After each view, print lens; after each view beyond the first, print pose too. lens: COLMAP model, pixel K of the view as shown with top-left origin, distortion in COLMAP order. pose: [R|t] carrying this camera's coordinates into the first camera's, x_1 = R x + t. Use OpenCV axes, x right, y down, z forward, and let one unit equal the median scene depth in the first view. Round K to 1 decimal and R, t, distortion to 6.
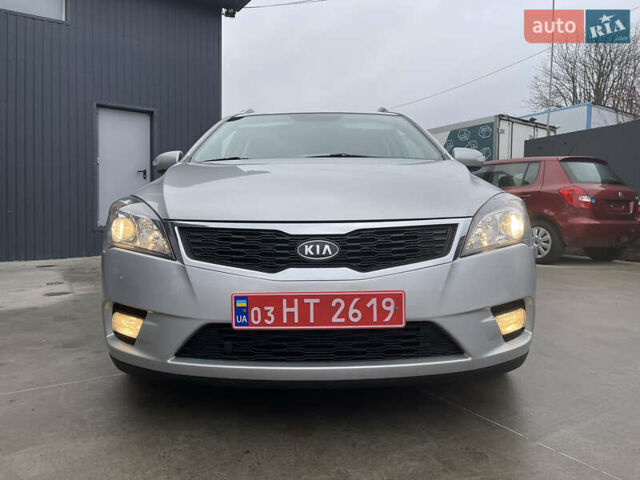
lens RADIAL K [[485.6, 0, 316.5], [0, 485.6, 243.5], [0, 0, 1]] dist [0.085989, -0.108977]
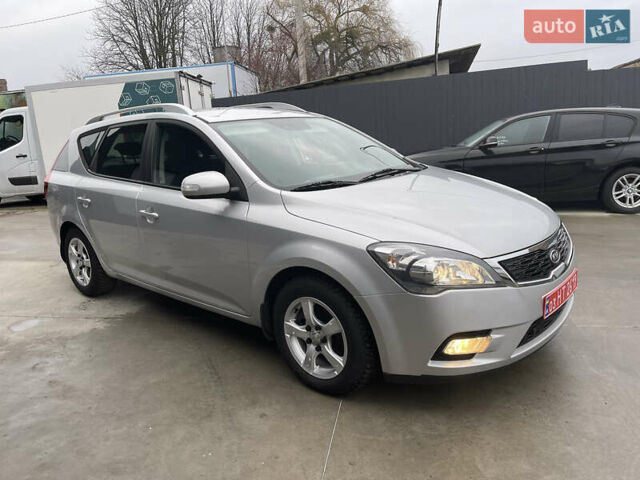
lens RADIAL K [[485.6, 0, 316.5], [0, 485.6, 243.5], [0, 0, 1]] dist [0.085989, -0.108977]
pose [[0.657458, -0.206880, 0.724534, -1.666993], [0.107854, 0.977506, 0.181243, -0.402979], [-0.745732, -0.041016, 0.664982, 0.509517]]
